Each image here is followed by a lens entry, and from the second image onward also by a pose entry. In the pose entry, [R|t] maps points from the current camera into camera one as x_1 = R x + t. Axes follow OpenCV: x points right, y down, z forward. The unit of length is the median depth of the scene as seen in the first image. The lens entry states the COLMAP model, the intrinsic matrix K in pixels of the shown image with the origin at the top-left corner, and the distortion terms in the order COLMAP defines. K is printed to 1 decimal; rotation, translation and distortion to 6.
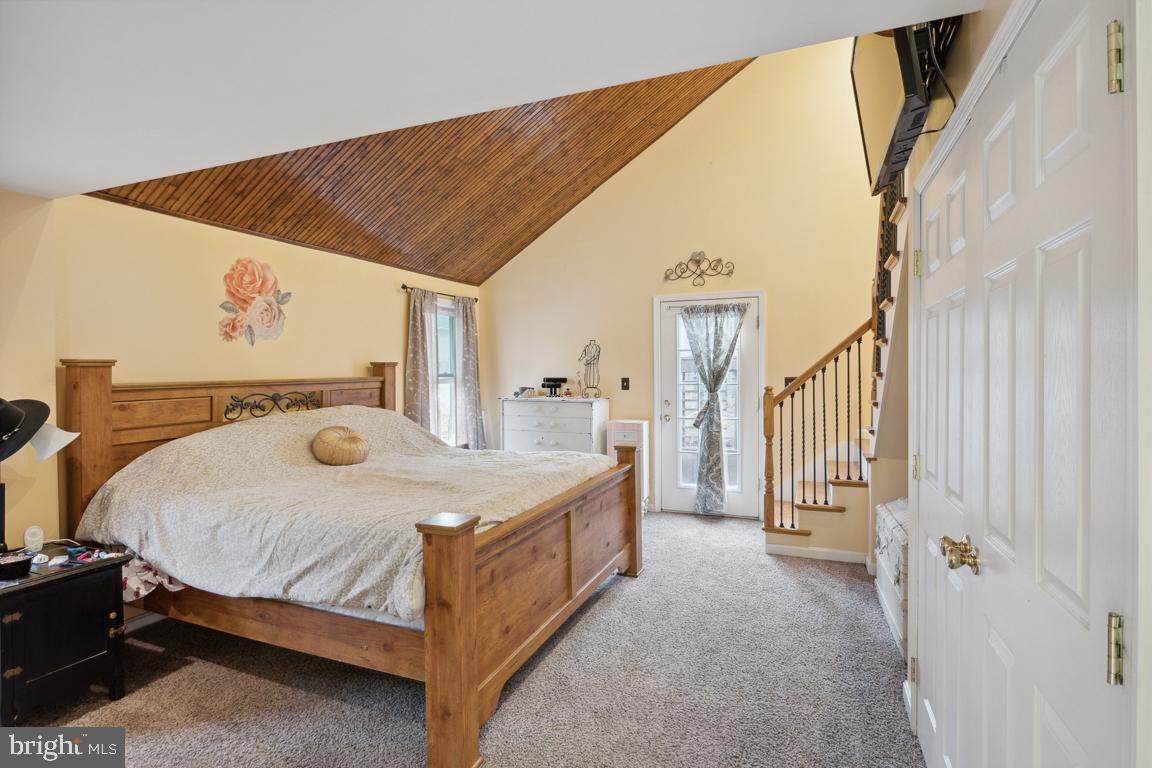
lens RADIAL K [[582.8, 0, 580.9], [0, 582.8, 379.5], [0, 0, 1]] dist [-0.014363, 0.000500]
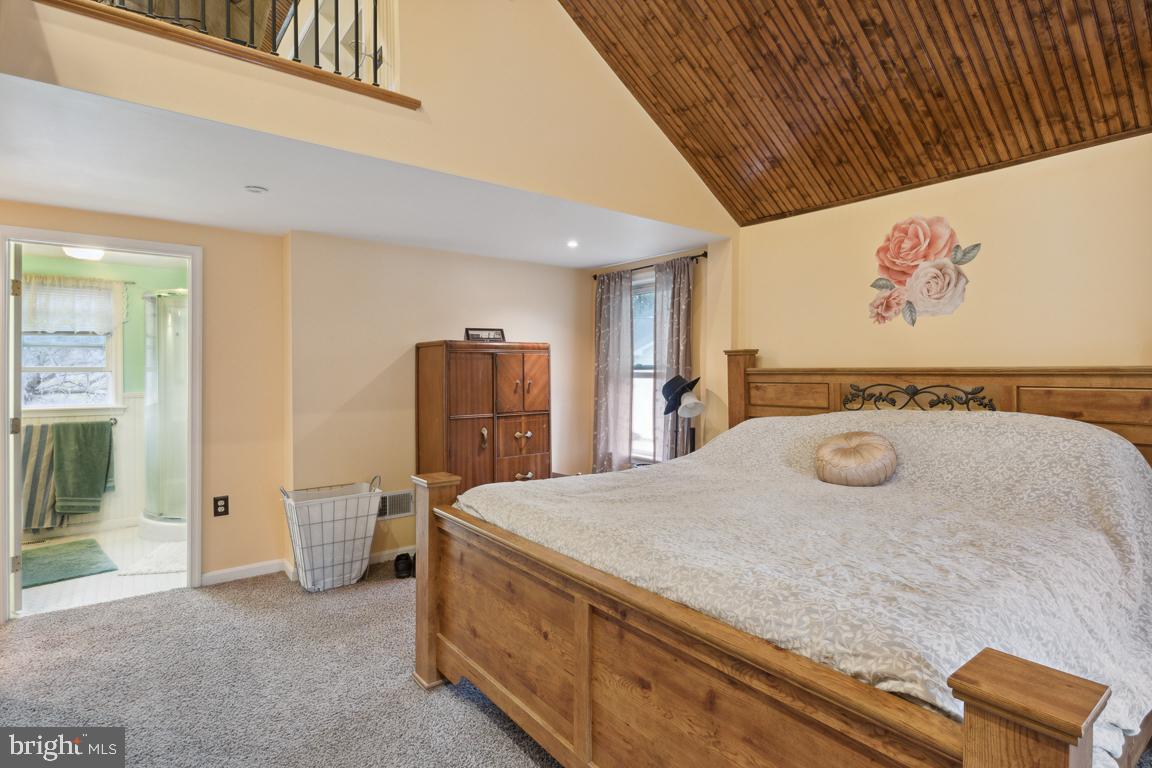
lens RADIAL K [[582.8, 0, 580.9], [0, 582.8, 379.5], [0, 0, 1]] dist [-0.014363, 0.000500]
pose [[-0.502116, 0.040008, -0.863874, 0.385153], [0.003689, 0.999019, 0.044123, -0.020665], [0.864792, 0.018968, -0.501771, 1.035589]]
